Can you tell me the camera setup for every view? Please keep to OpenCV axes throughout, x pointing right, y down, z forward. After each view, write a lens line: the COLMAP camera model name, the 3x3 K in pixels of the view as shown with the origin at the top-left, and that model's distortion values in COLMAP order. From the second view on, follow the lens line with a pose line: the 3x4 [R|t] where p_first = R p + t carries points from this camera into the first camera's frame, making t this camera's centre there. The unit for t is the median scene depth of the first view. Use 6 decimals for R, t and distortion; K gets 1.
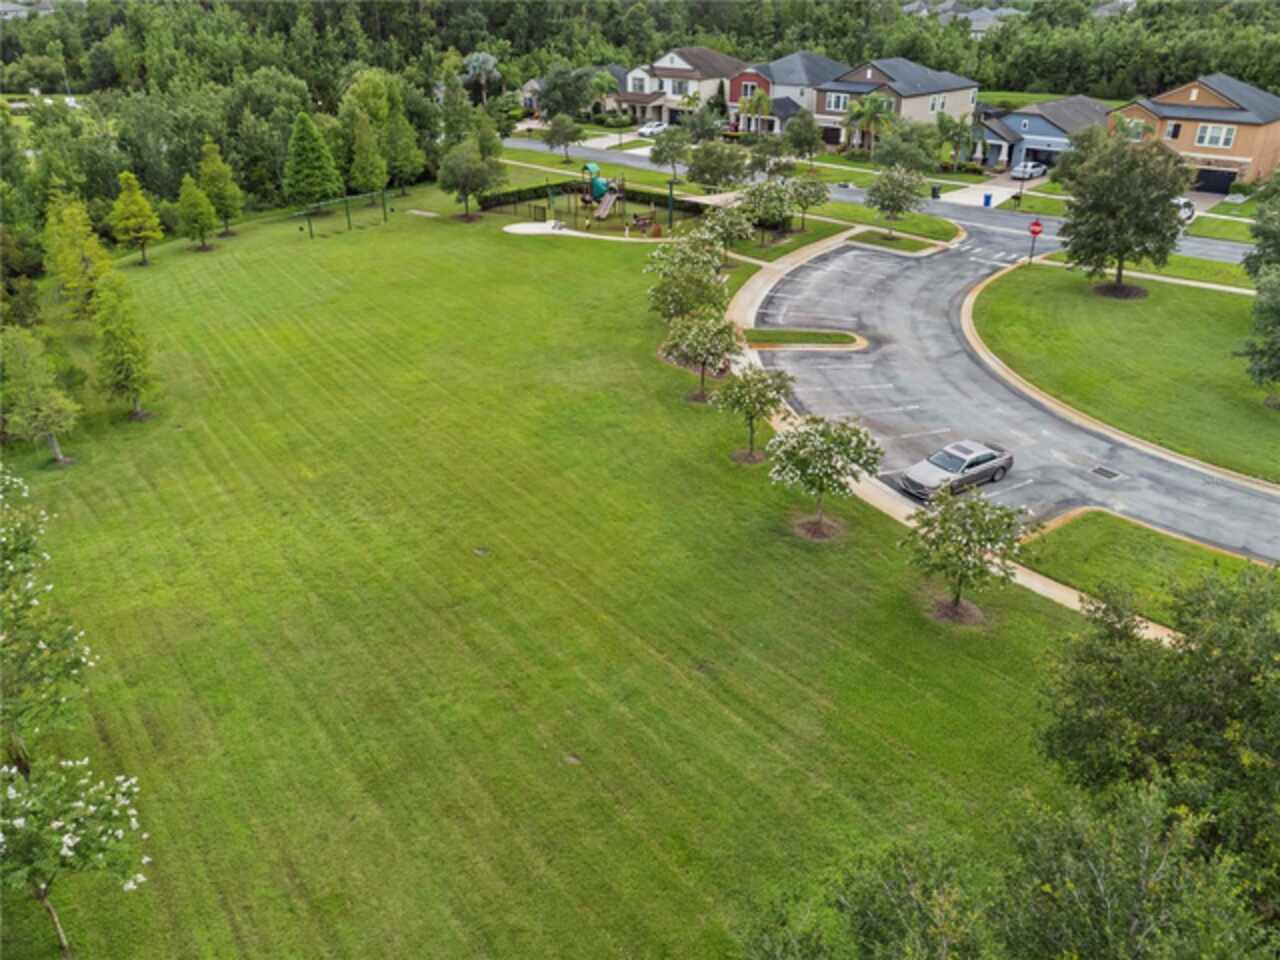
lens RADIAL K [[904.8, 0, 633.5], [0, 904.8, 483.1], [0, 0, 1]] dist [0.020498, 0.010985]
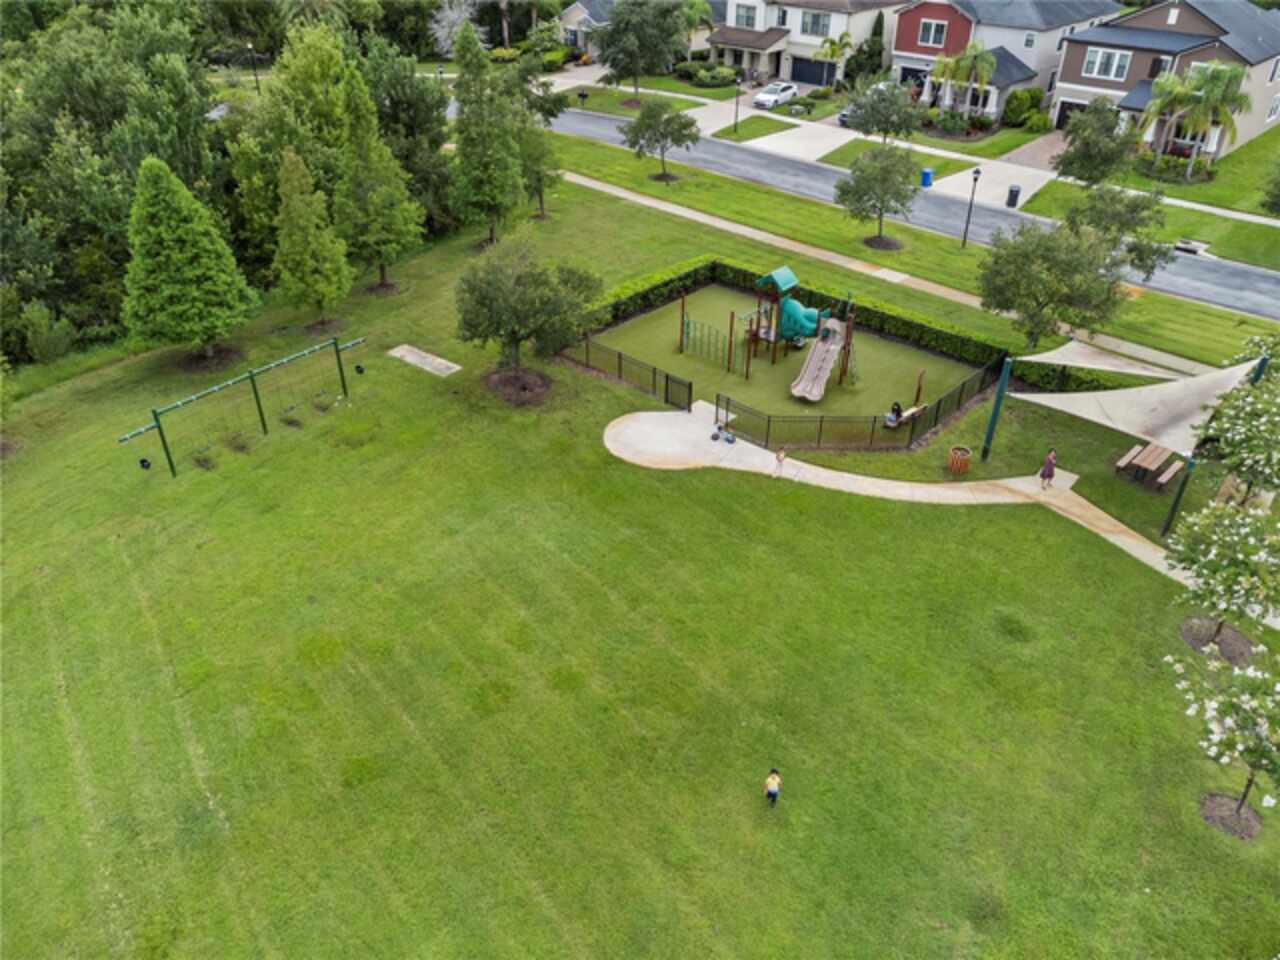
lens RADIAL K [[904.8, 0, 641.4], [0, 904.8, 474.4], [0, 0, 1]] dist [0.020498, 0.010985]
pose [[0.999916, 0.002161, 0.012793, -0.084786], [-0.003498, 0.994419, 0.105444, -0.201403], [-0.012493, -0.105479, 0.994343, 0.355705]]
